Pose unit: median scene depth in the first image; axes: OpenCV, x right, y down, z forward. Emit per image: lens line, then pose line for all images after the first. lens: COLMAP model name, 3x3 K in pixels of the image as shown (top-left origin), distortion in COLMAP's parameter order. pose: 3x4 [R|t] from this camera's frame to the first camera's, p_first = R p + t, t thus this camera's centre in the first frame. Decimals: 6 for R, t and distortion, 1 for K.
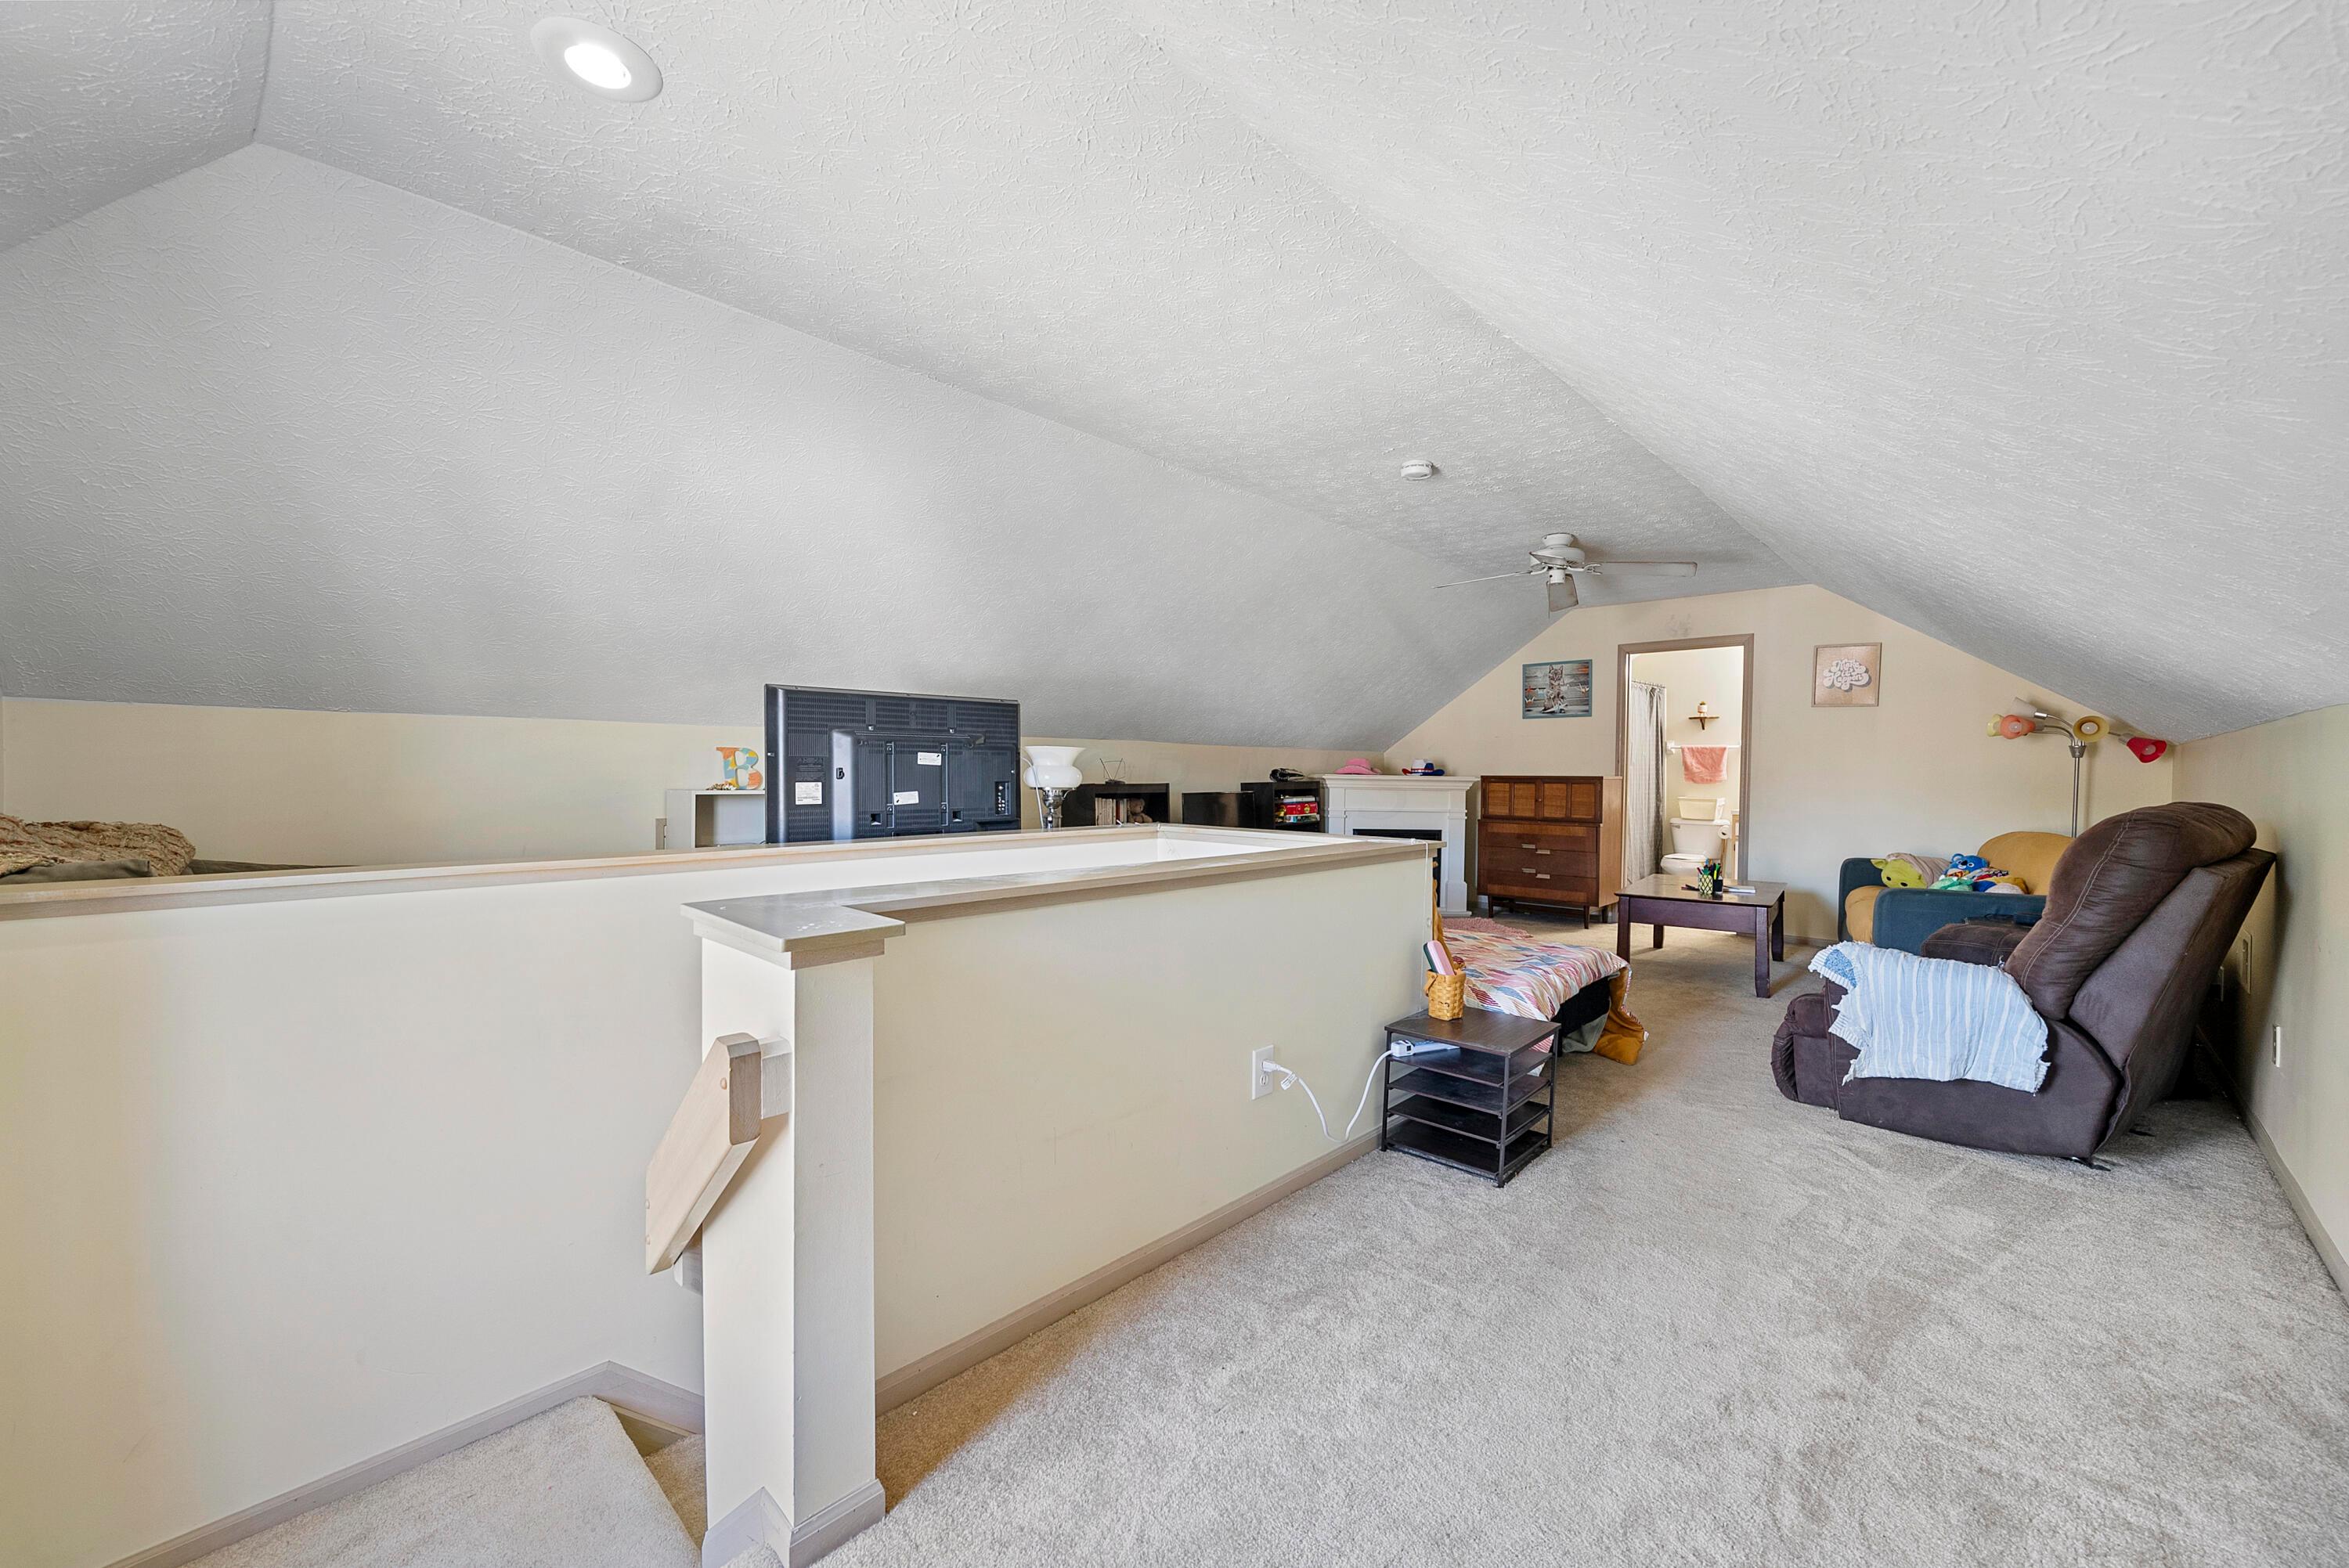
lens RADIAL K [[916.5, 0, 1171.8], [0, 916.5, 784.5], [0, 0, 1]] dist [-0.003133, 0.000504]
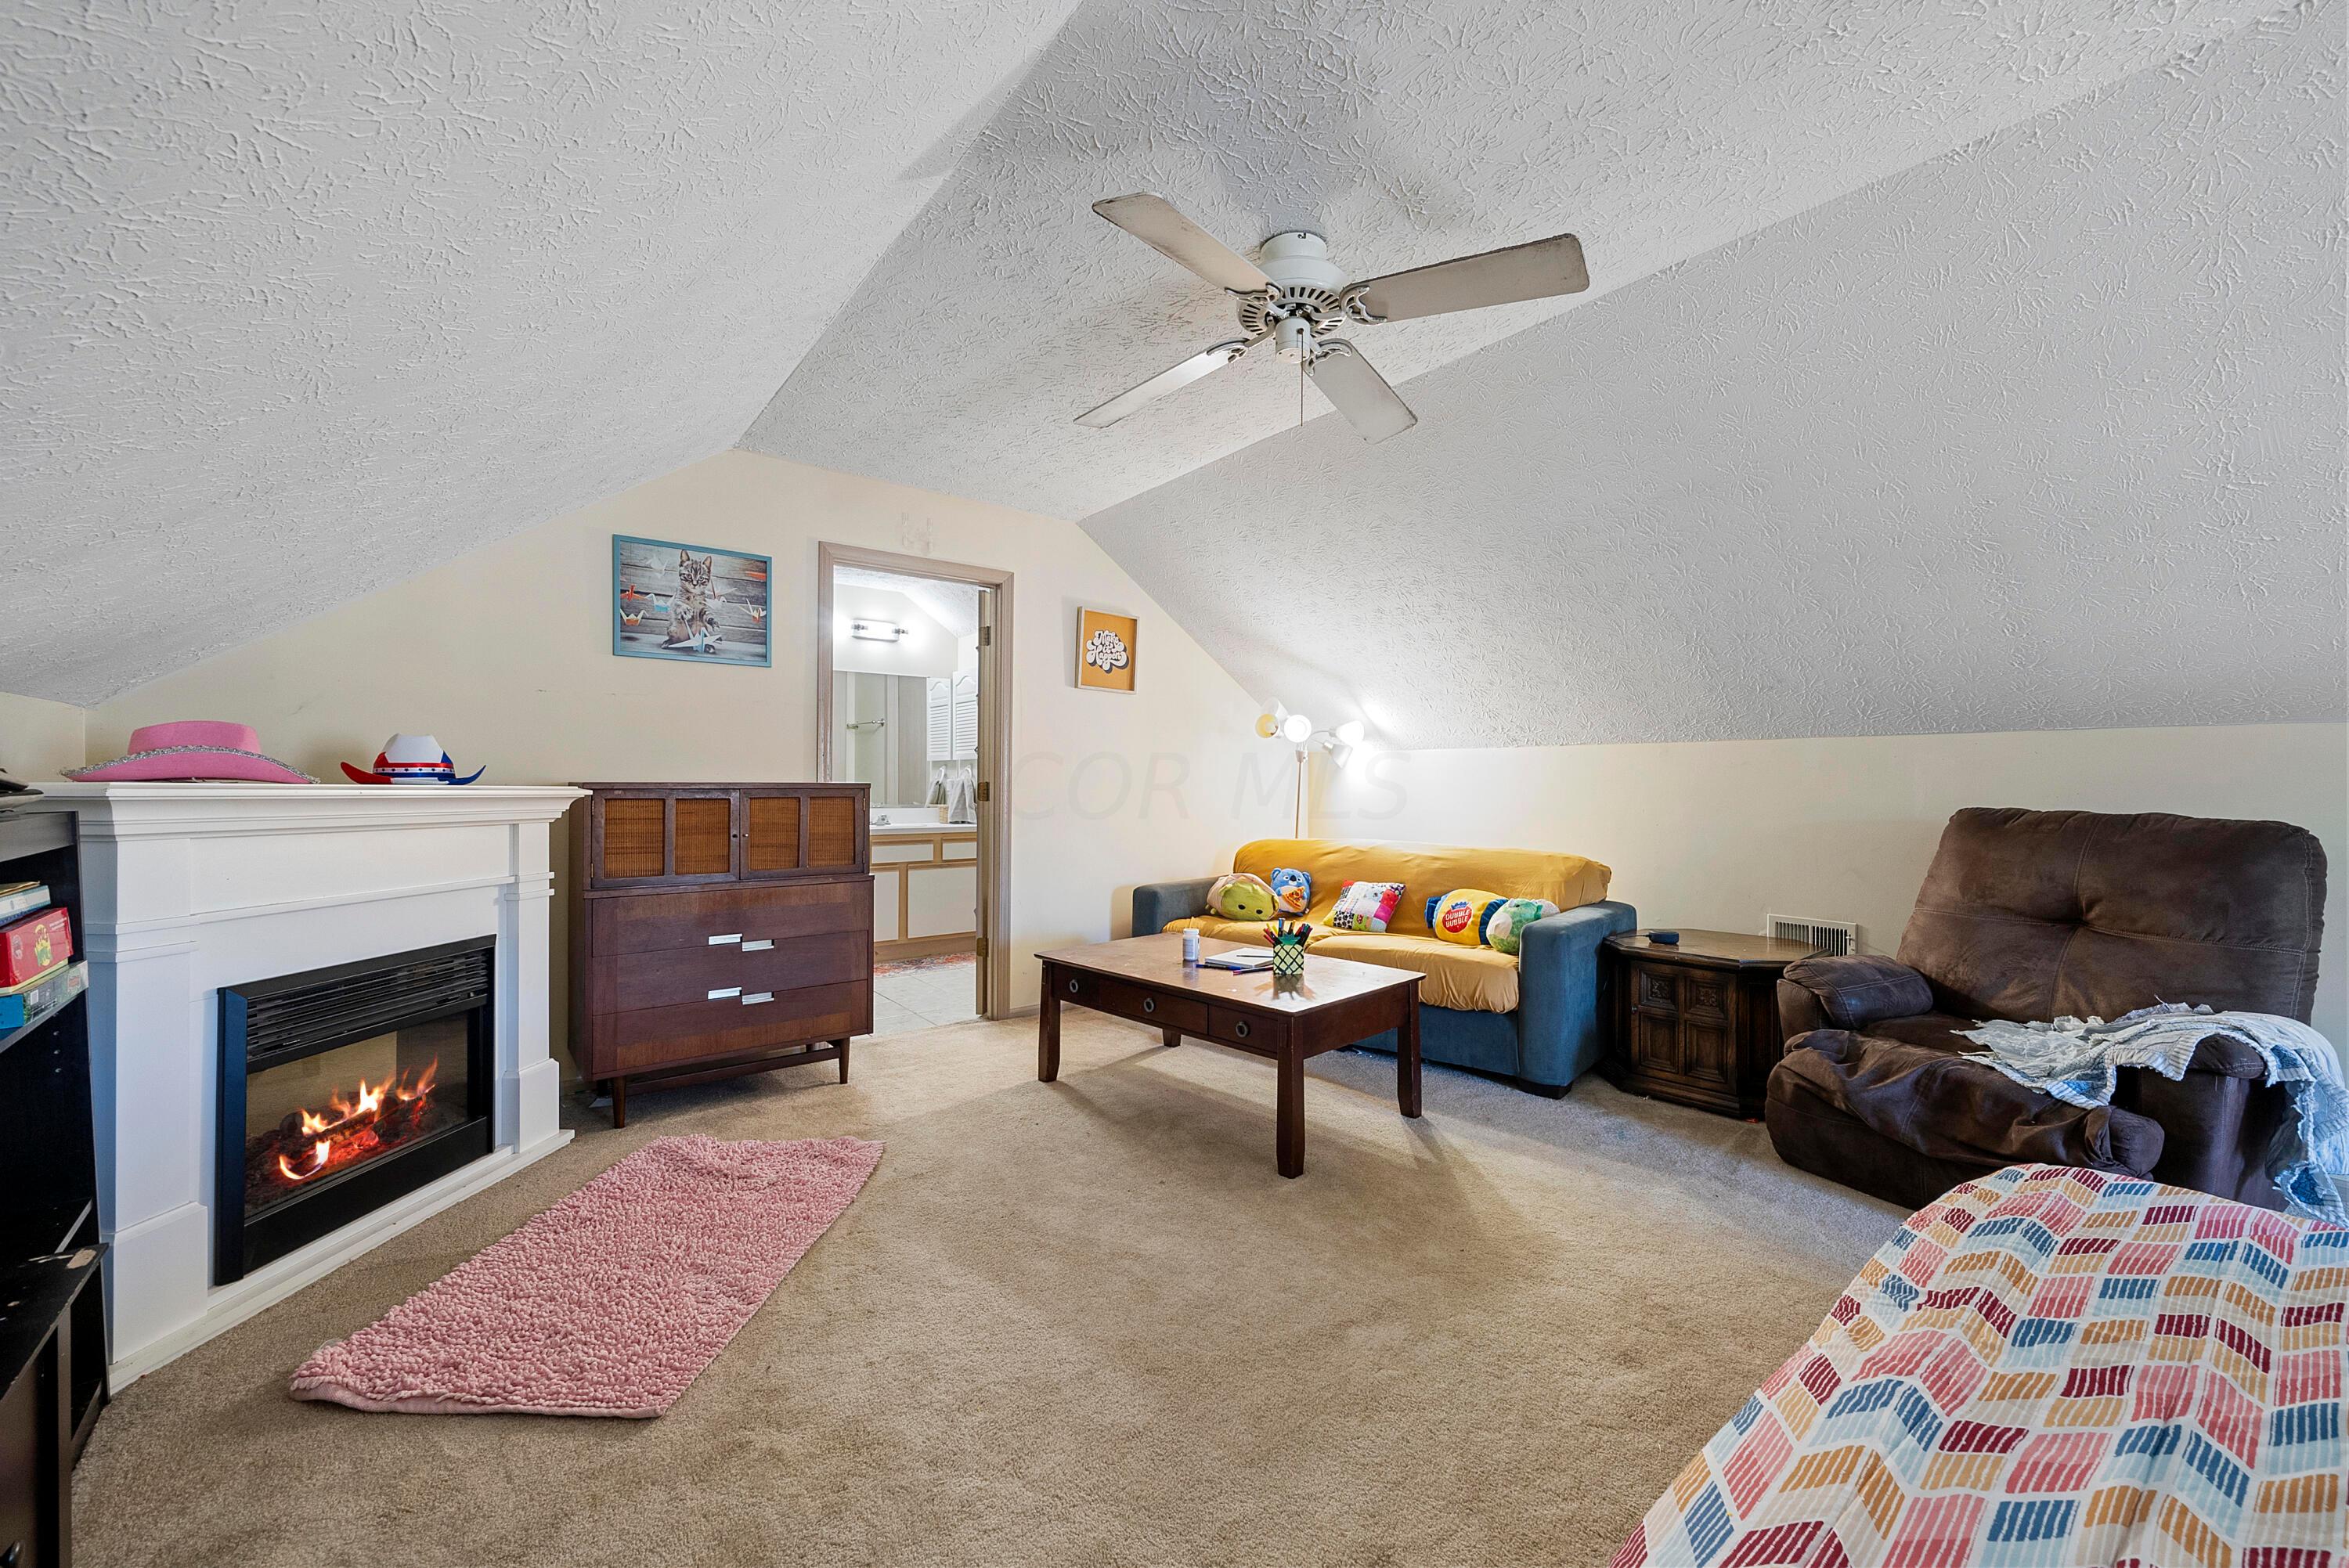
lens RADIAL K [[916.5, 0, 1177.5], [0, 916.5, 786.5], [0, 0, 1]] dist [-0.003133, 0.000504]
pose [[0.147140, -0.010149, 0.989064, -0.020728], [0.011148, 0.999901, 0.008601, -0.008853], [-0.989053, 0.009761, 0.147239, 0.695752]]
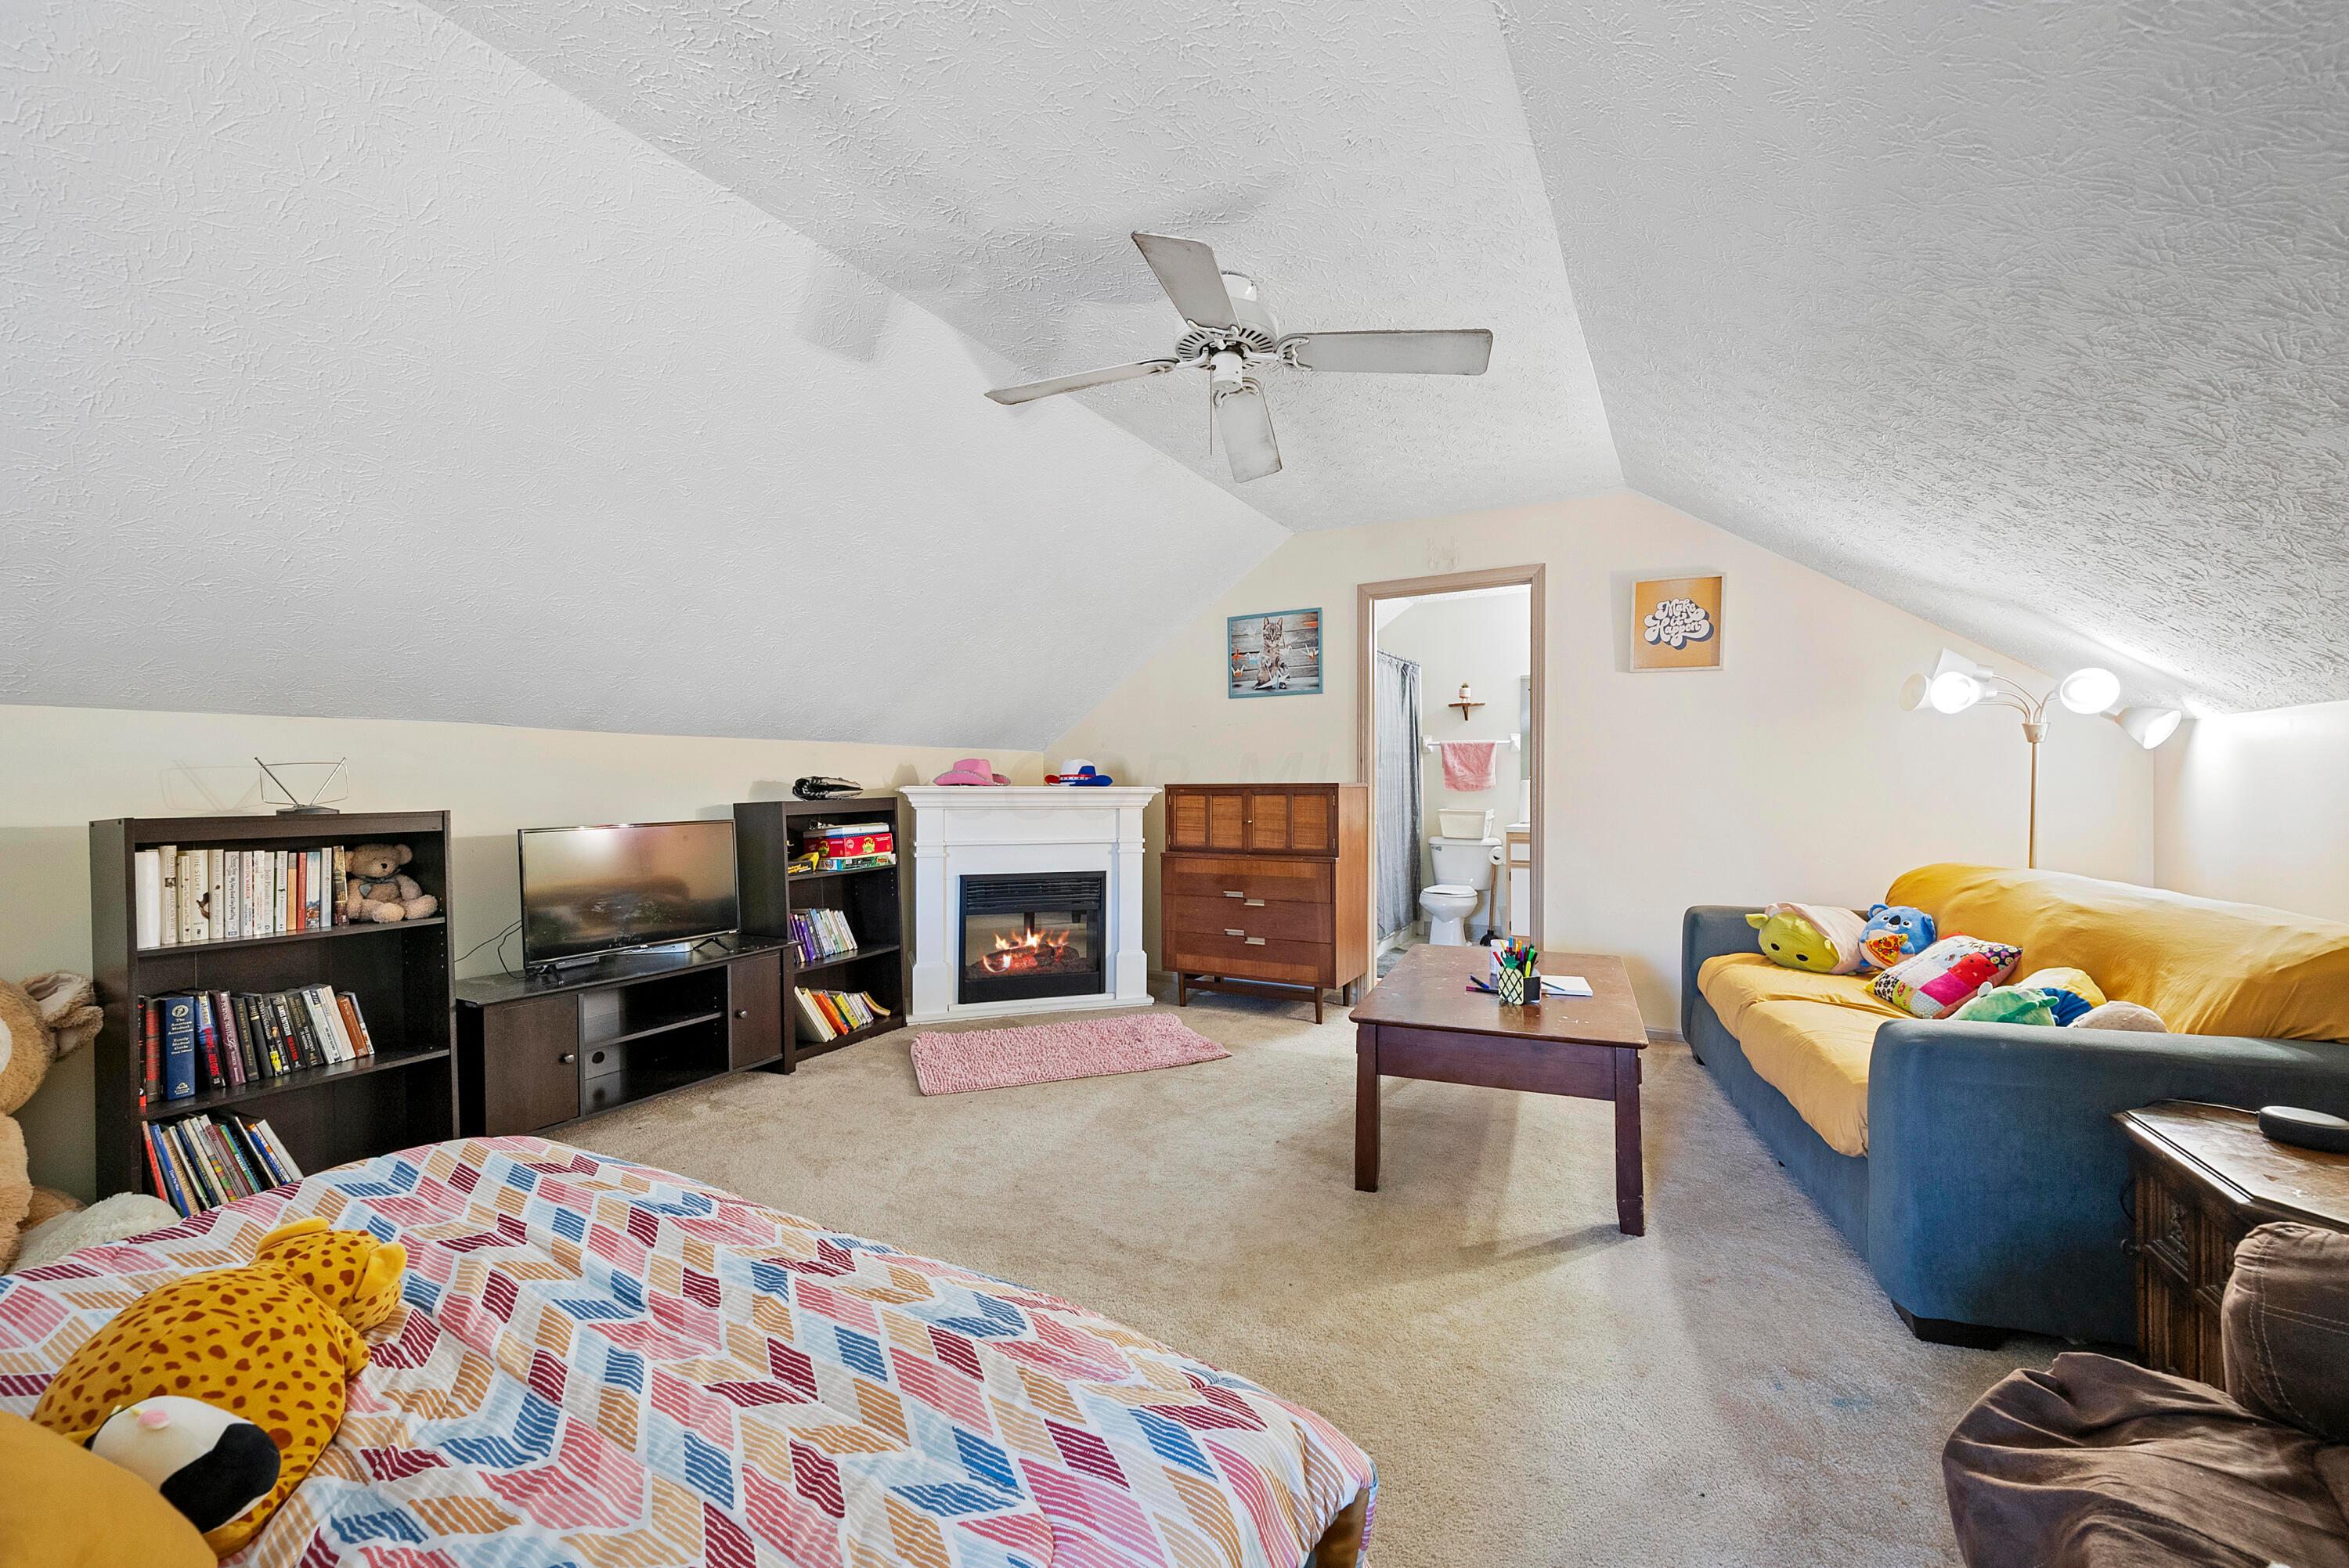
lens RADIAL K [[916.5, 0, 1172.7], [0, 916.5, 785.9], [0, 0, 1]] dist [-0.003133, 0.000504]
pose [[0.971493, -0.014096, 0.236649, 0.193395], [0.016806, 0.999814, -0.009440, -0.002582], [-0.236472, 0.013148, 0.971549, 0.379427]]
